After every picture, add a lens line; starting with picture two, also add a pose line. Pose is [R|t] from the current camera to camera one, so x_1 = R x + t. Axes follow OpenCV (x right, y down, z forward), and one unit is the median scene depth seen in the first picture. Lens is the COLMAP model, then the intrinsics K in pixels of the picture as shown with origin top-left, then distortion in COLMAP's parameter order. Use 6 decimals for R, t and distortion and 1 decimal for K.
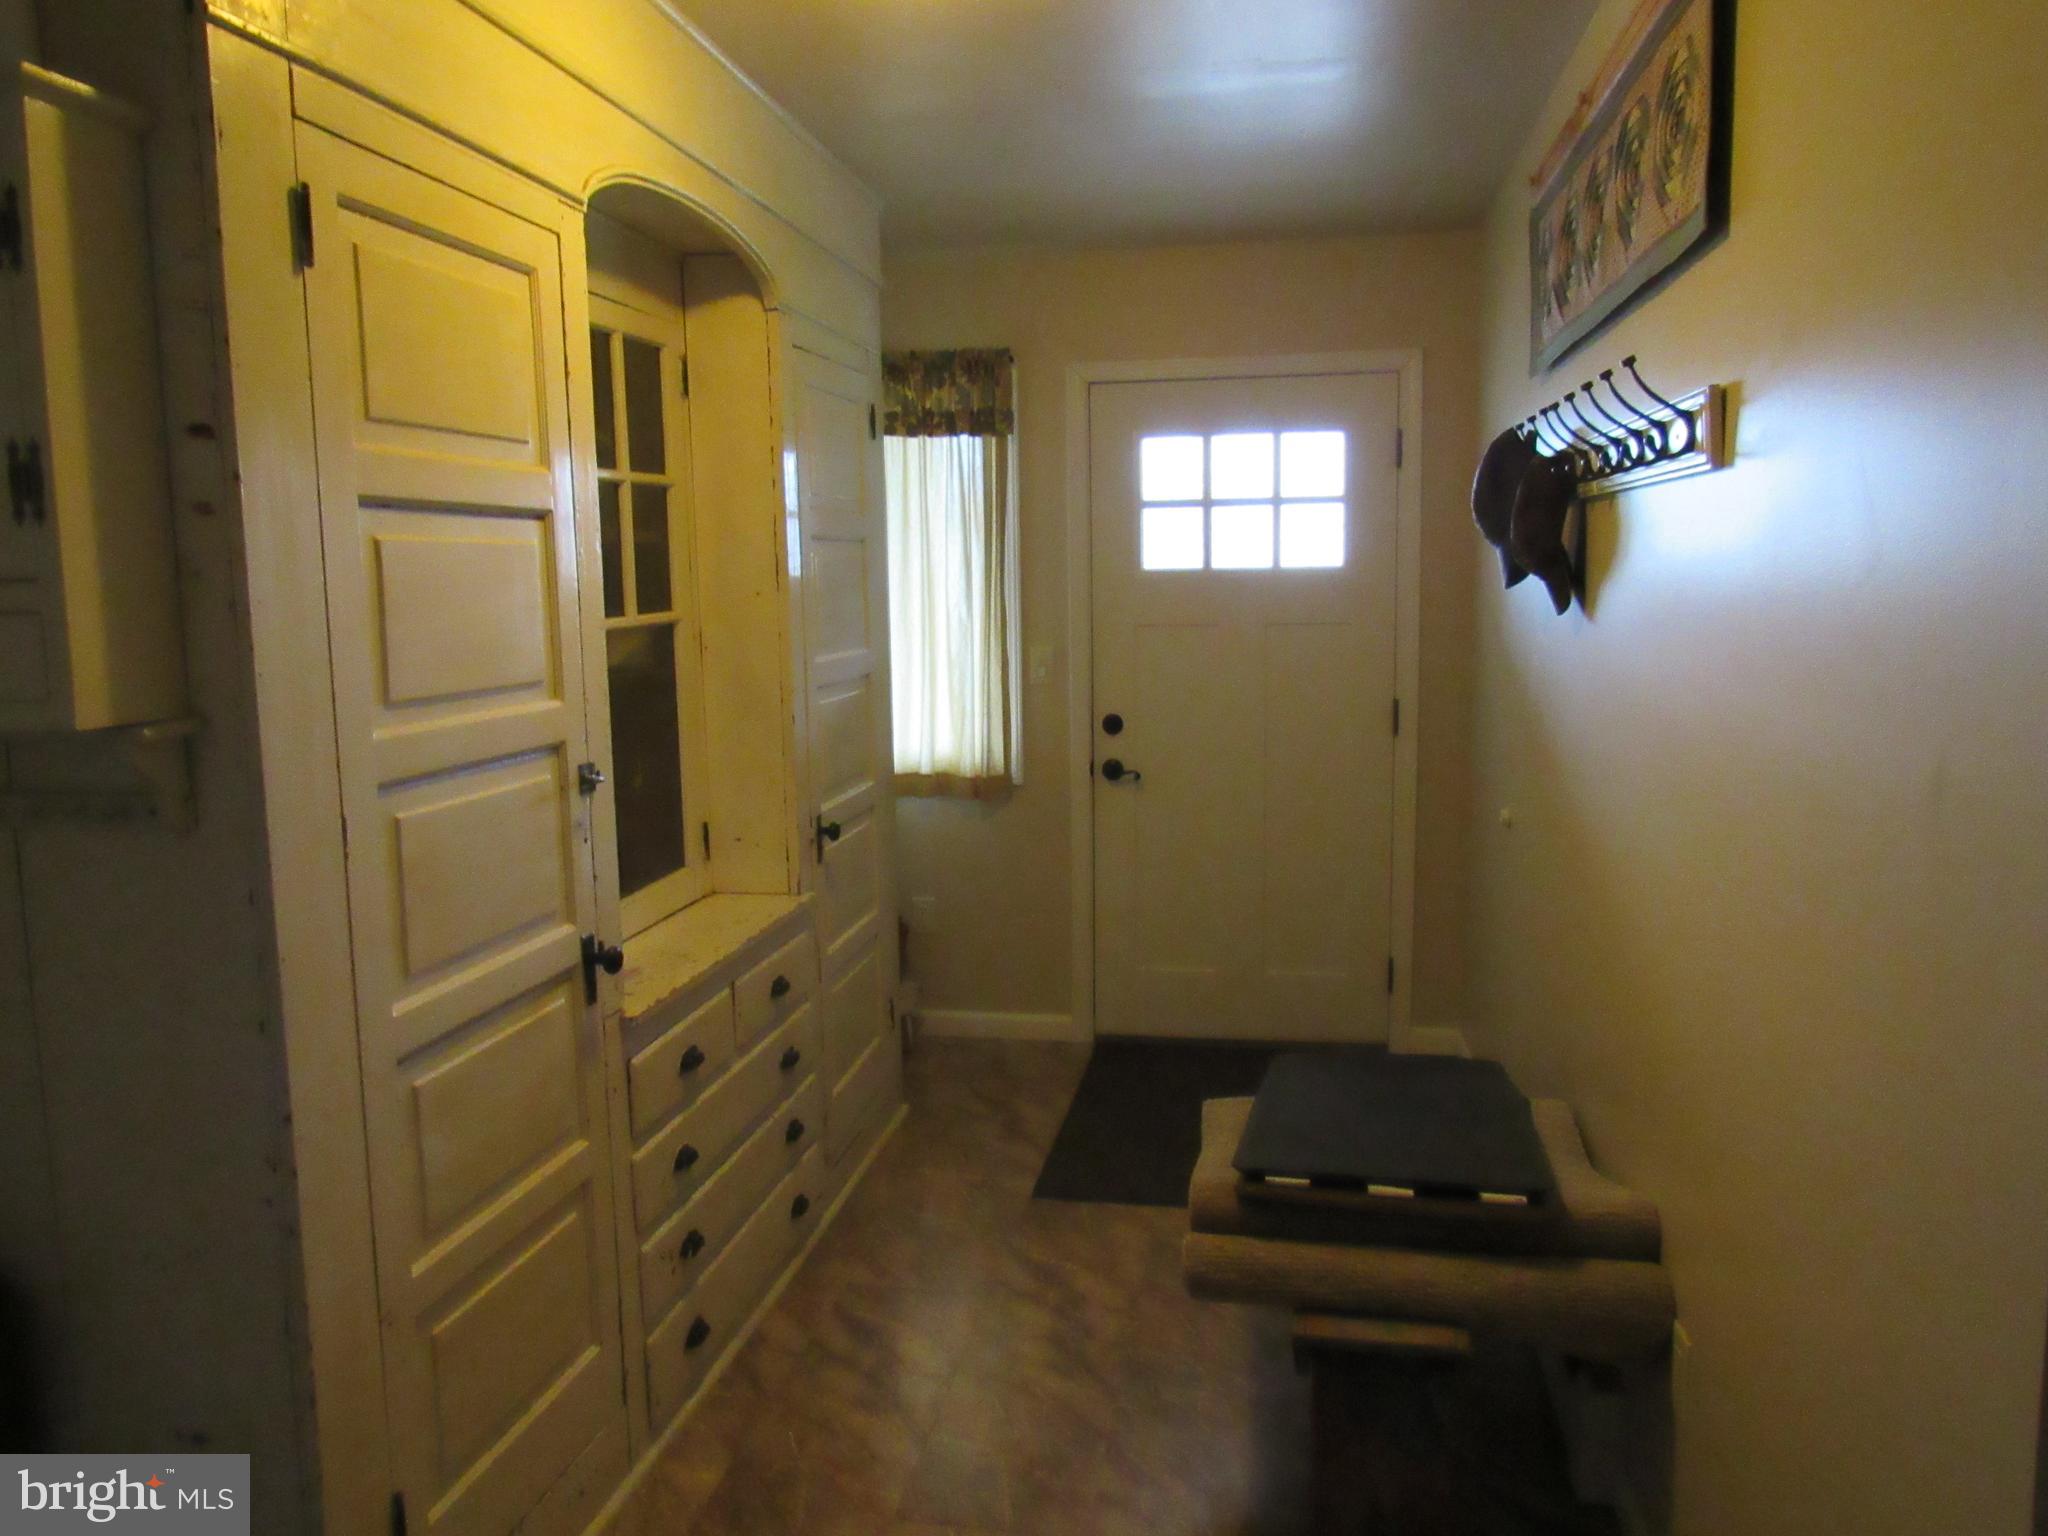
lens RADIAL K [[1481.5, 0, 1023.6], [0, 1481.5, 767.8], [0, 0, 1]] dist [-0.022179, -0.007346]
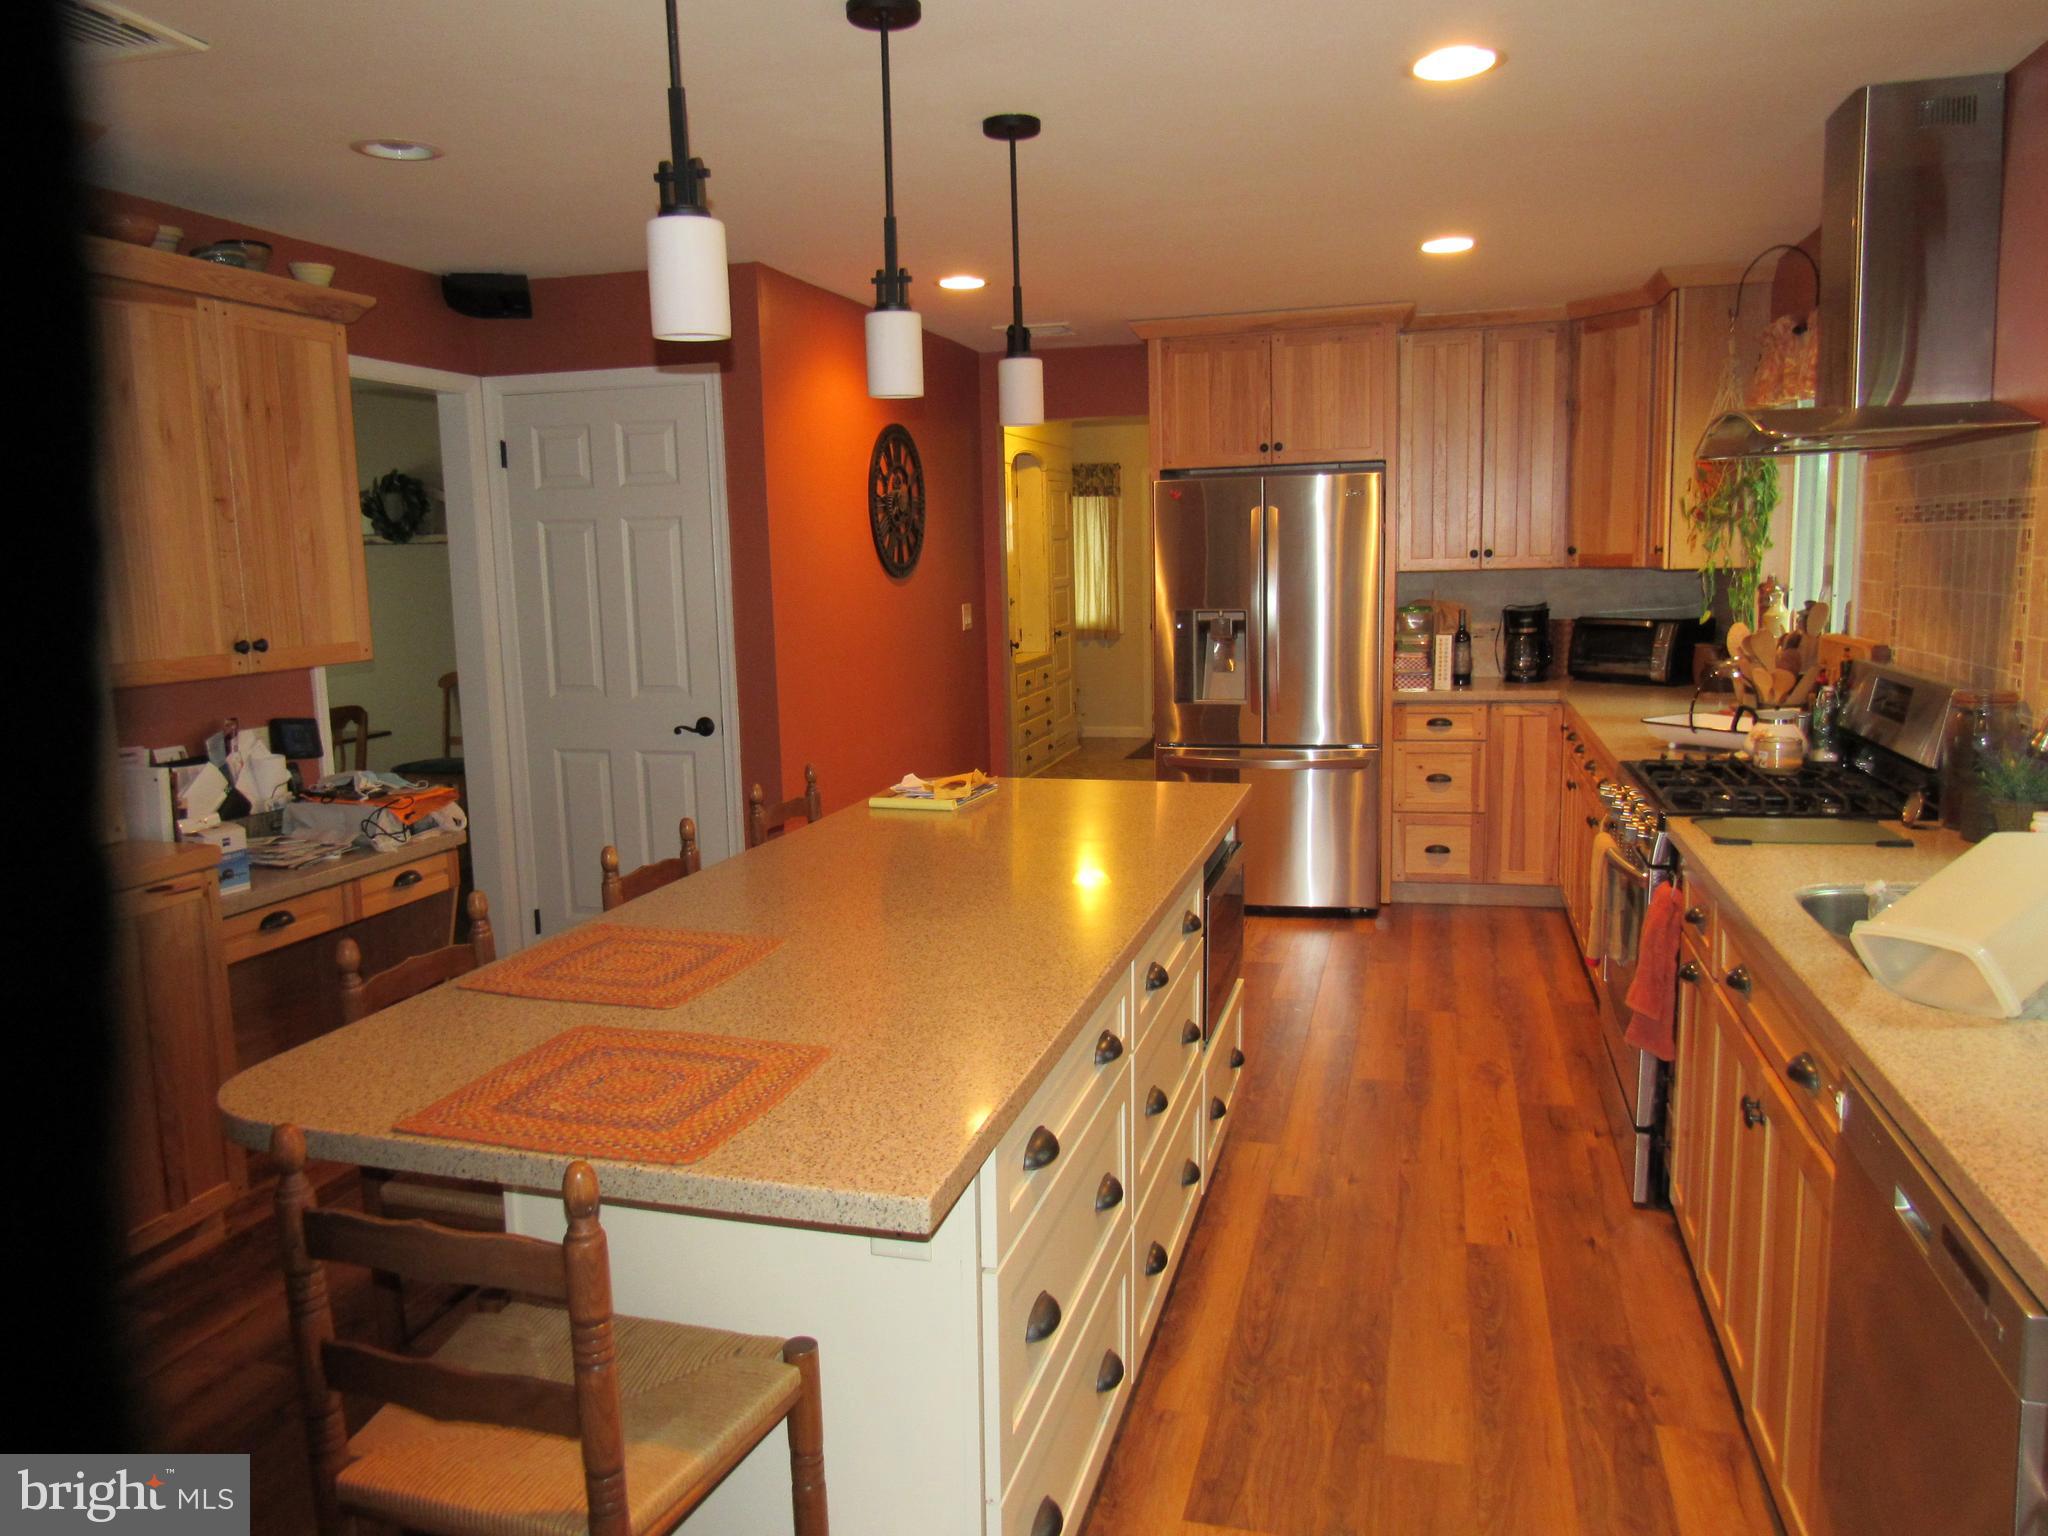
lens RADIAL K [[1481.5, 0, 1025.8], [0, 1481.5, 761.8], [0, 0, 1]] dist [-0.022179, -0.007346]
pose [[0.996487, 0.008989, -0.083268, 0.046207], [-0.008003, 0.999894, 0.012160, 0.202966], [0.083368, -0.011450, 0.996453, -1.559569]]
